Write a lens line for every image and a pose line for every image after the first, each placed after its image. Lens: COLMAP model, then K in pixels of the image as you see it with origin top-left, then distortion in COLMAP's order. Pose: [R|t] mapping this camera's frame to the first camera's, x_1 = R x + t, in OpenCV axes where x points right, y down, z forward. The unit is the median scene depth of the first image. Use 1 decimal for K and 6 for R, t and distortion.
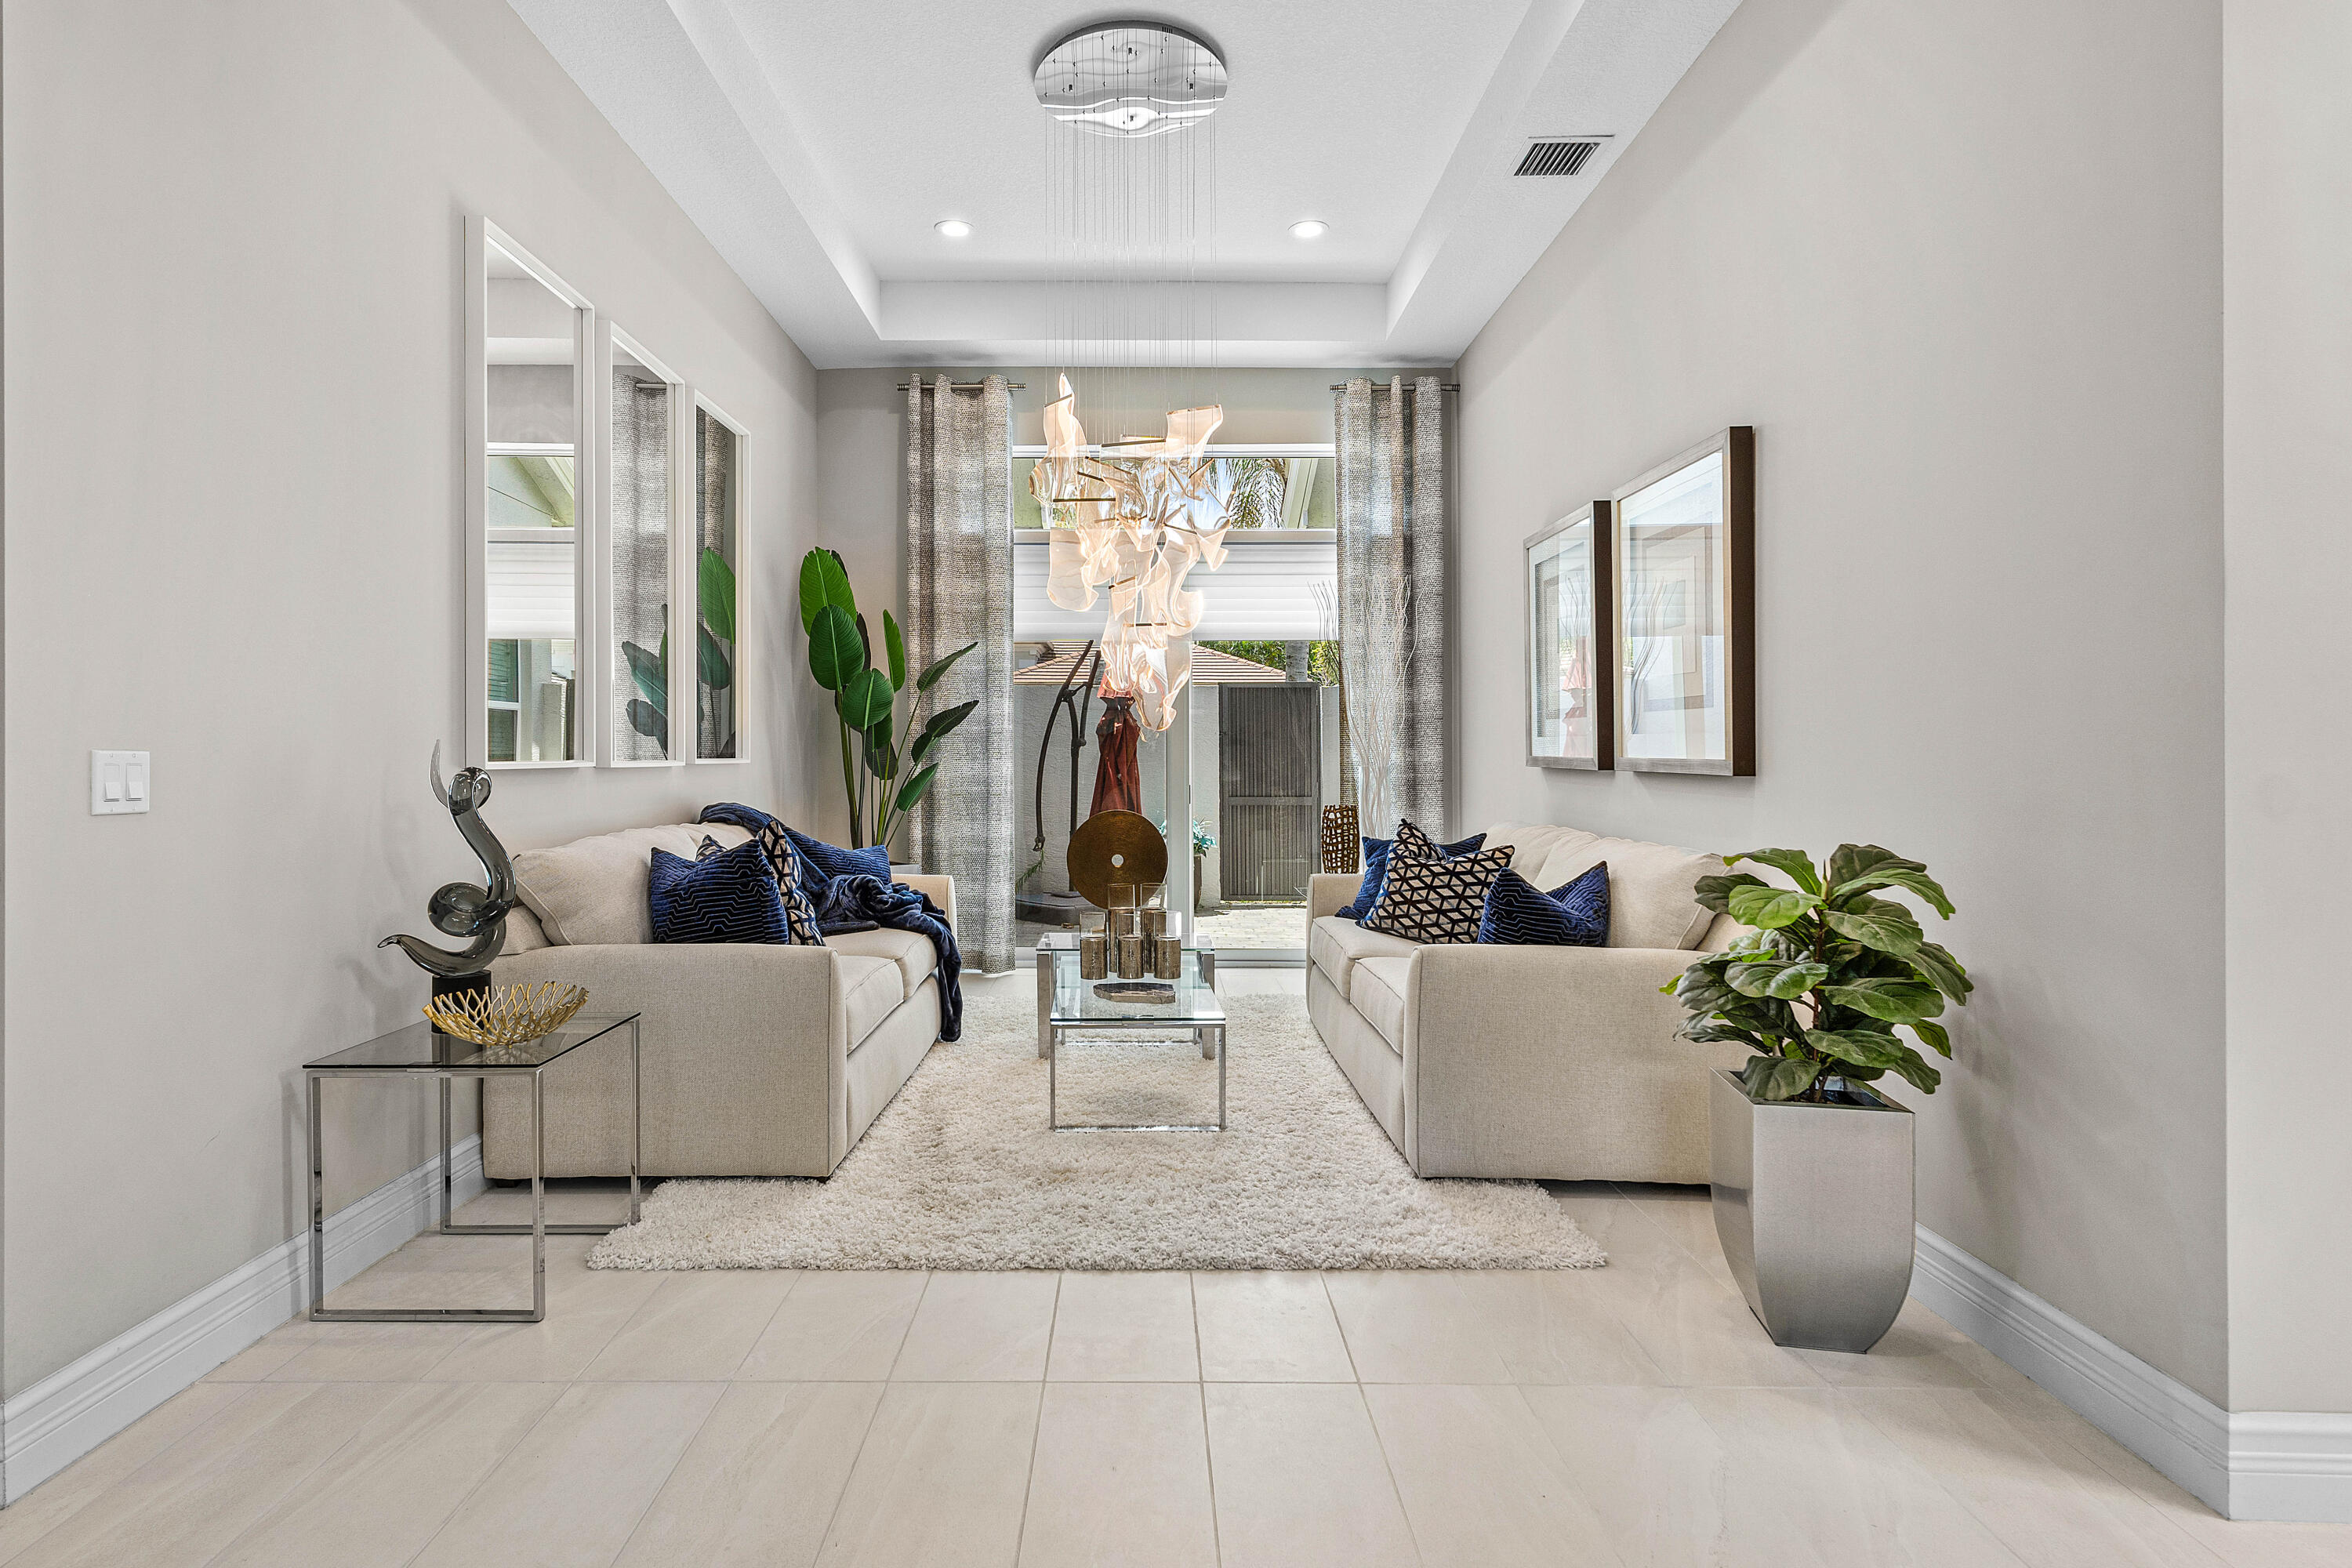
lens RADIAL K [[1170.1, 0, 1172.4], [0, 1170.1, 767.8], [0, 0, 1]] dist [0.005199, -0.002377]
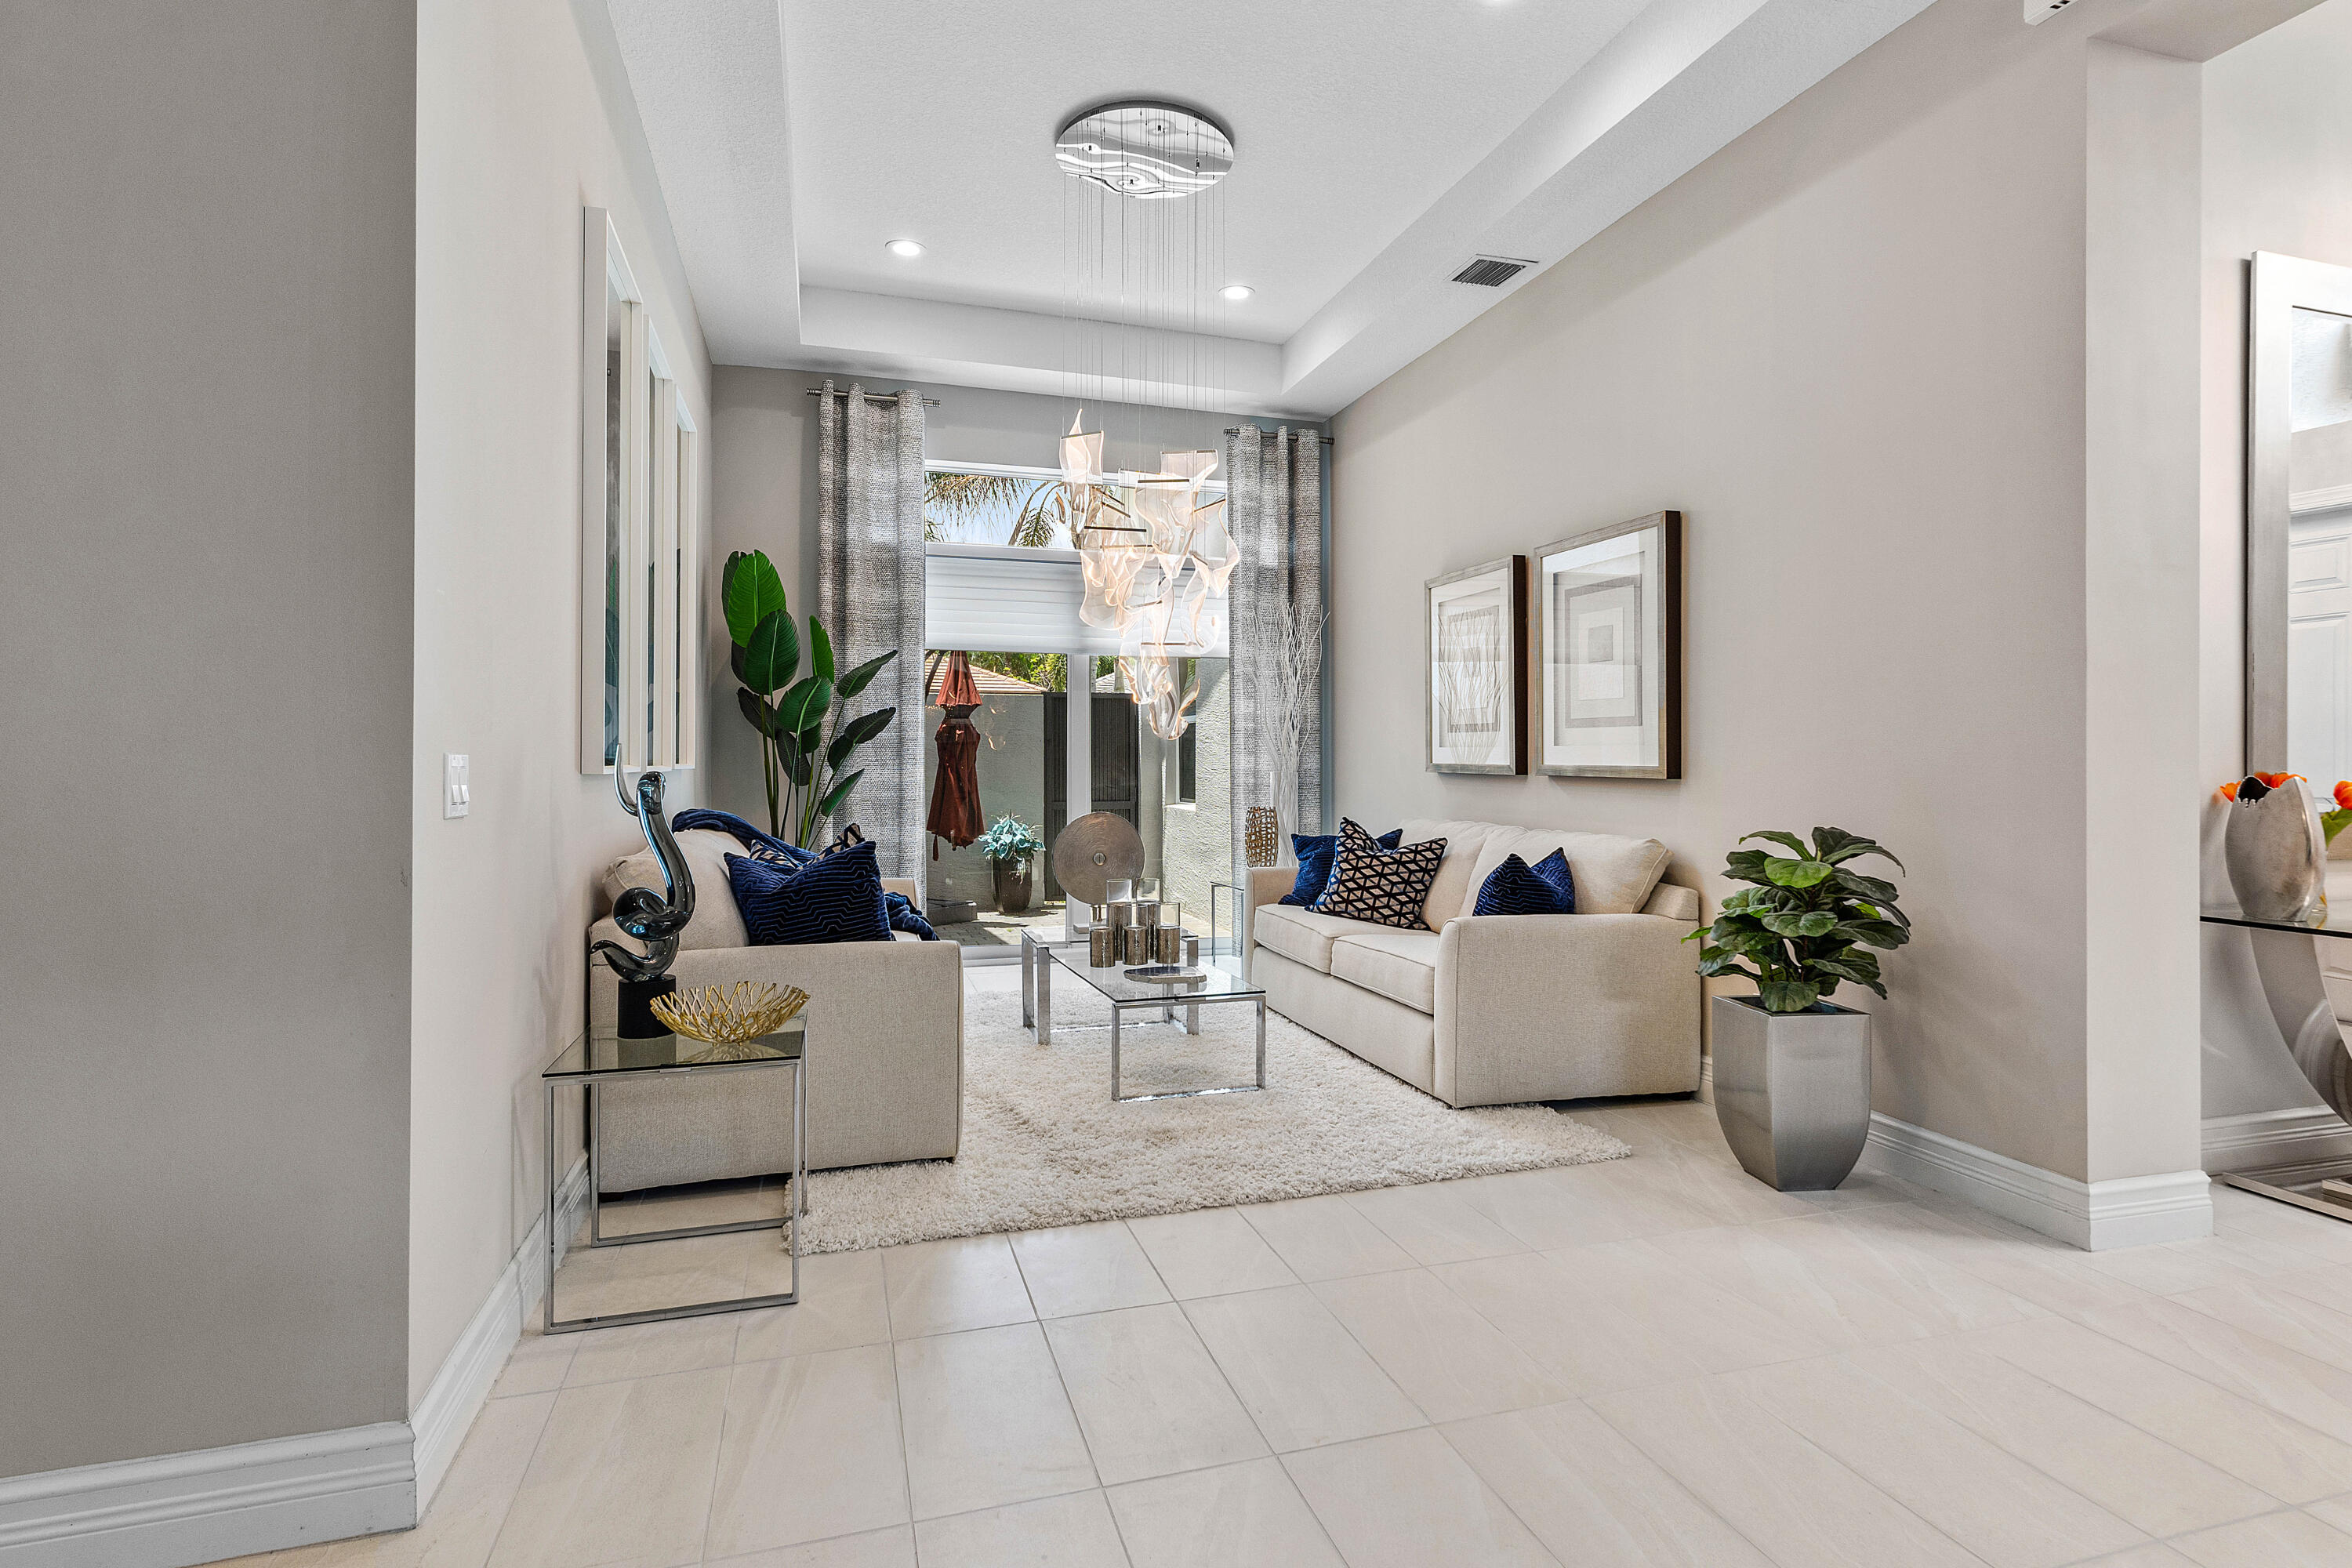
lens RADIAL K [[1170.1, 0, 1171.8], [0, 1170.1, 771.6], [0, 0, 1]] dist [0.005199, -0.002377]
pose [[0.954646, 0.000317, 0.297742, -0.406436], [0.000750, 0.999994, -0.003469, 0.003141], [-0.297742, 0.003535, 0.954640, -0.071897]]
